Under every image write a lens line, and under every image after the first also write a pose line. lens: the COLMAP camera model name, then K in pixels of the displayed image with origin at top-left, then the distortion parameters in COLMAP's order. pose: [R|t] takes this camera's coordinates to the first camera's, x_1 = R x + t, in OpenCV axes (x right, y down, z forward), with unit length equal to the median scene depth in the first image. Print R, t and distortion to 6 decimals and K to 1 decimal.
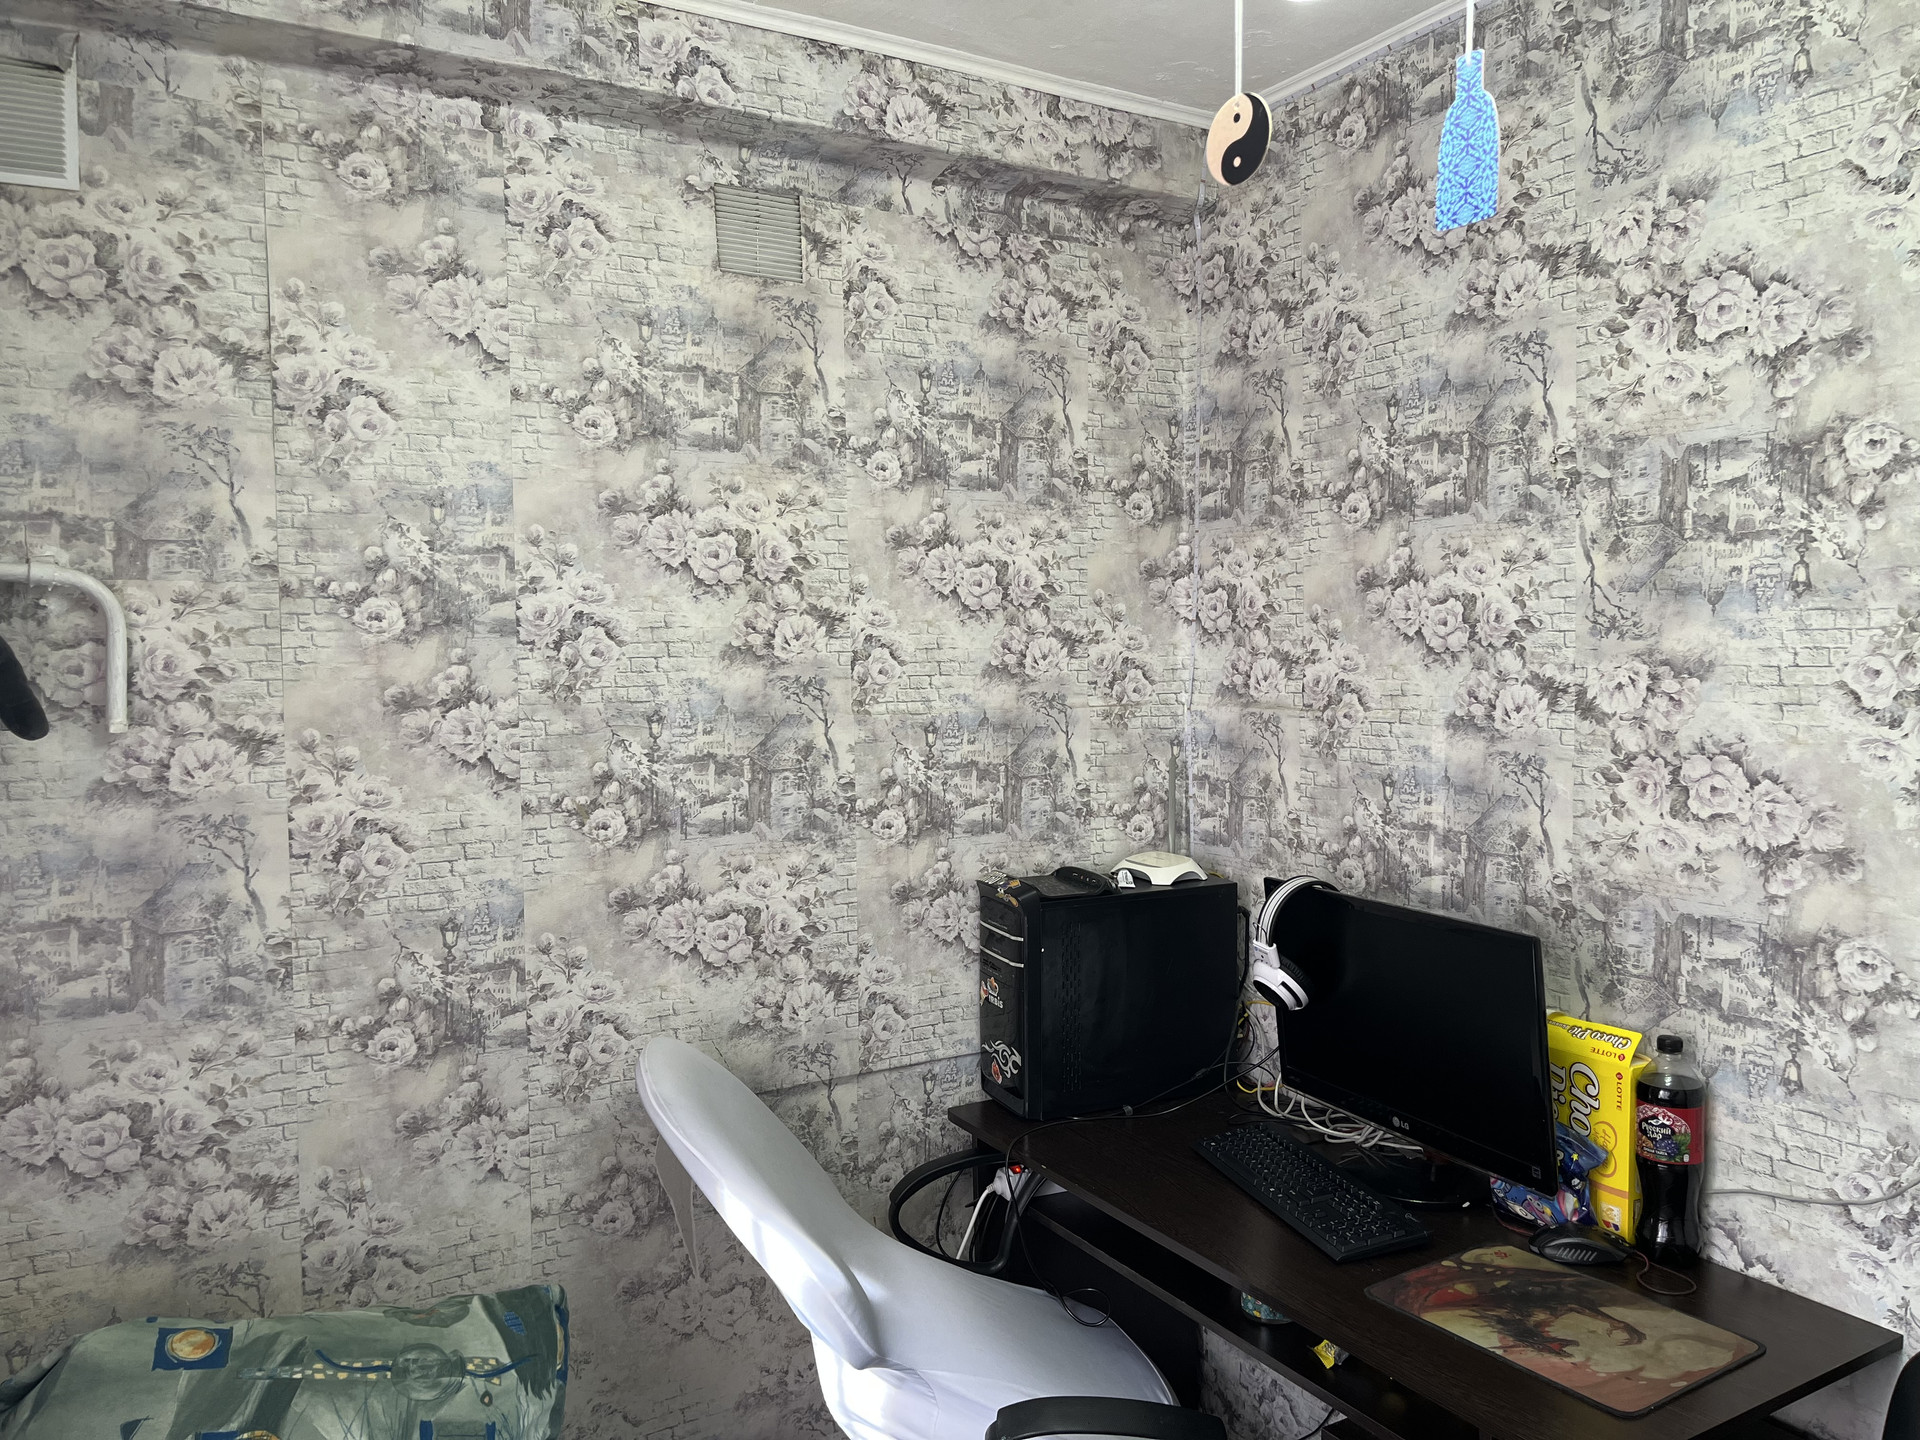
lens RADIAL K [[1446.8, 0, 948.3], [0, 1446.8, 705.0], [0, 0, 1]] dist [0.073649, -0.108701]
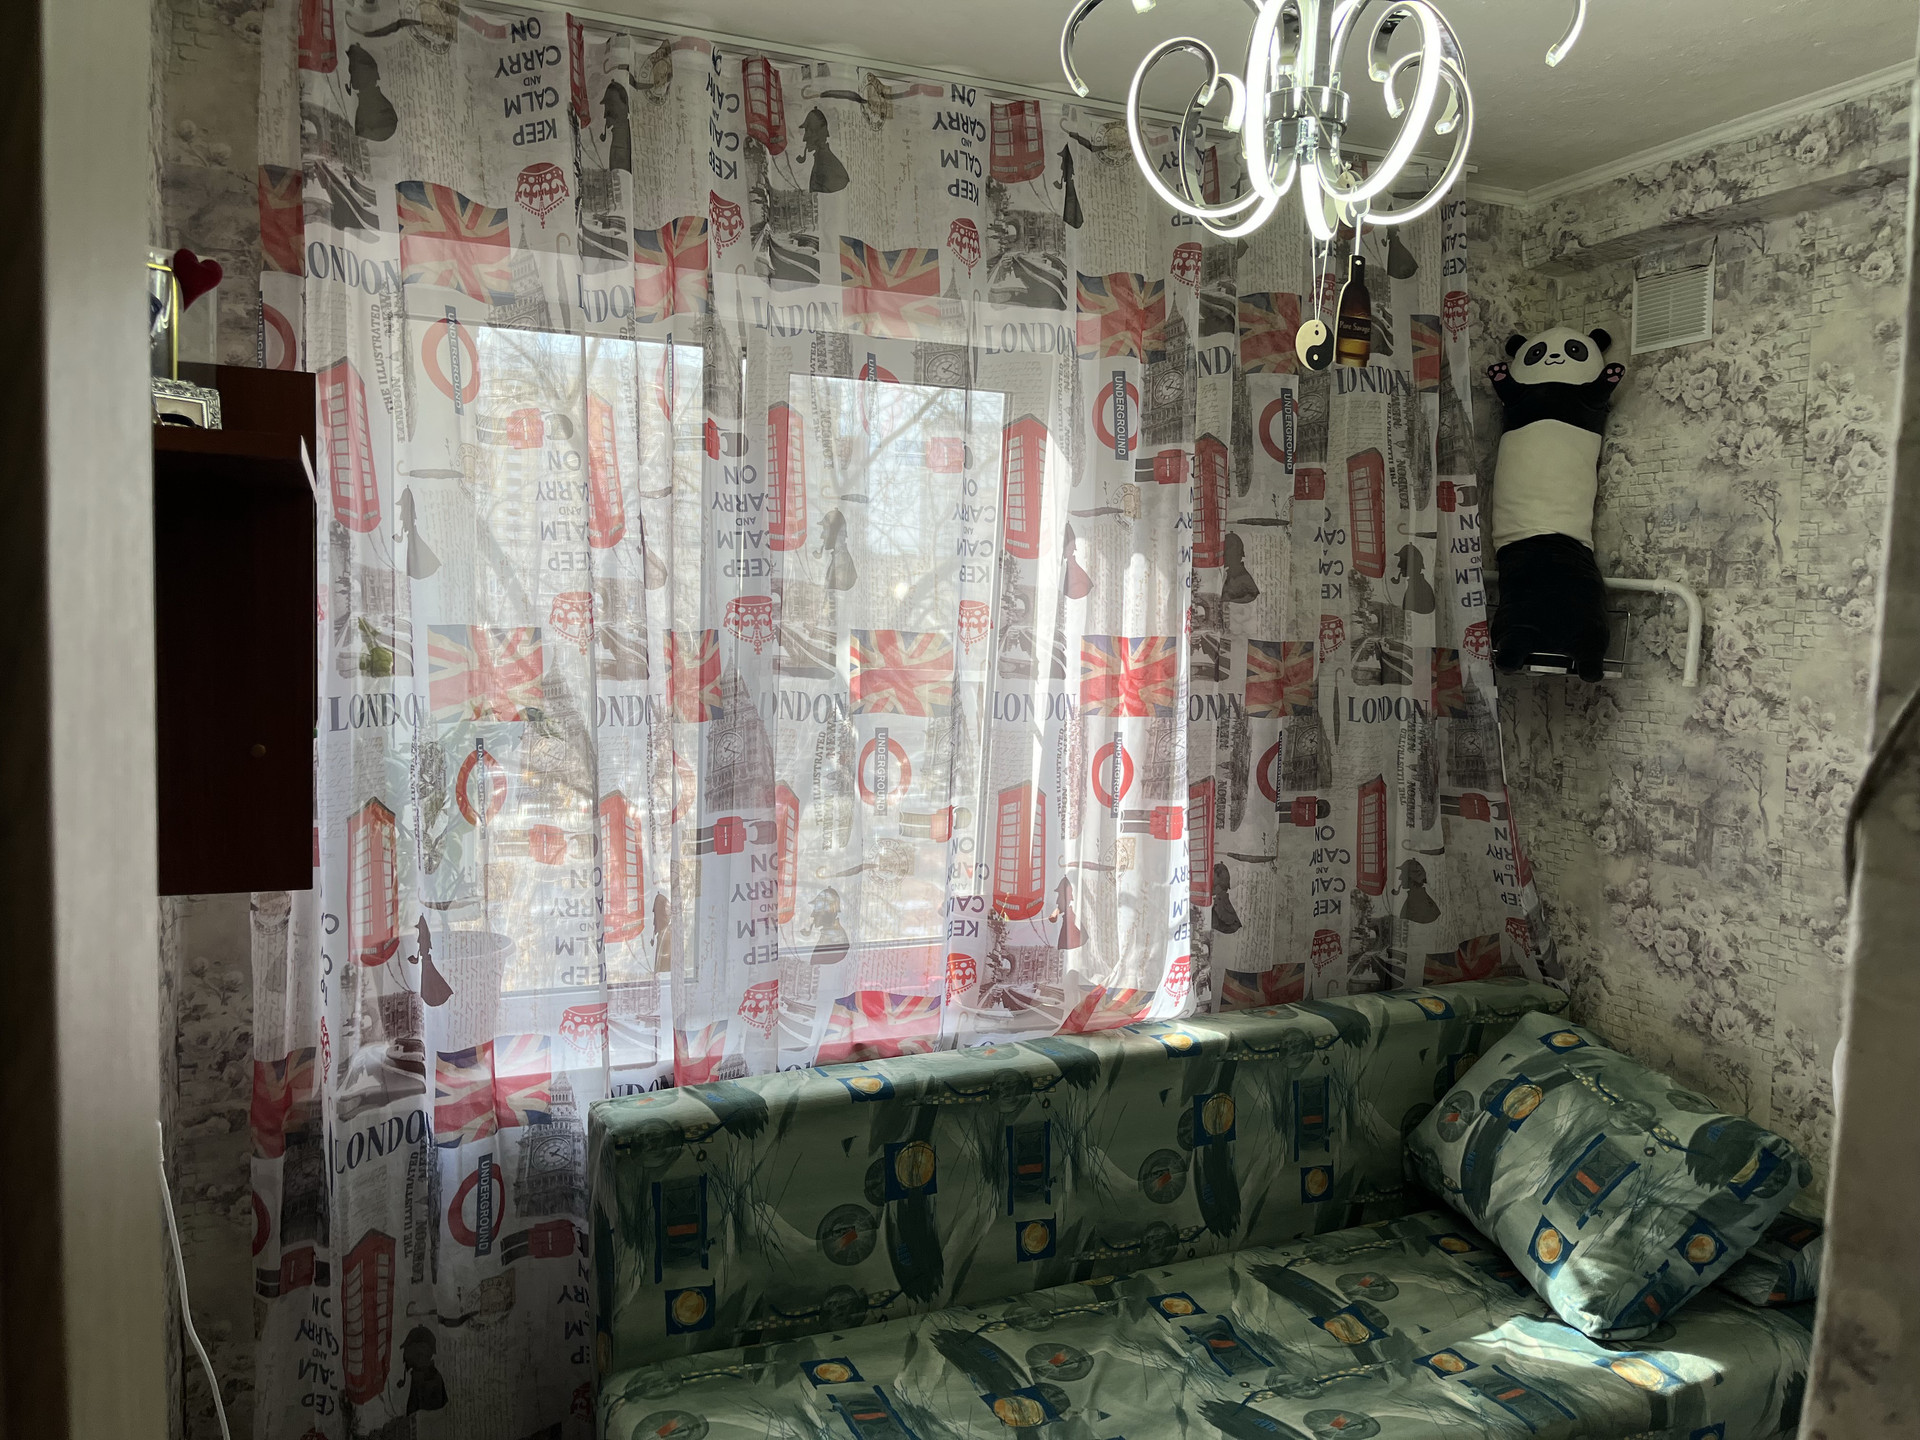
lens RADIAL K [[1446.8, 0, 948.3], [0, 1446.8, 705.0], [0, 0, 1]] dist [0.073649, -0.108701]
pose [[-0.154283, 0.070978, -0.985474, 1.036048], [-0.059690, 0.994925, 0.081004, -0.038724], [0.986222, 0.071321, -0.149263, 0.430544]]
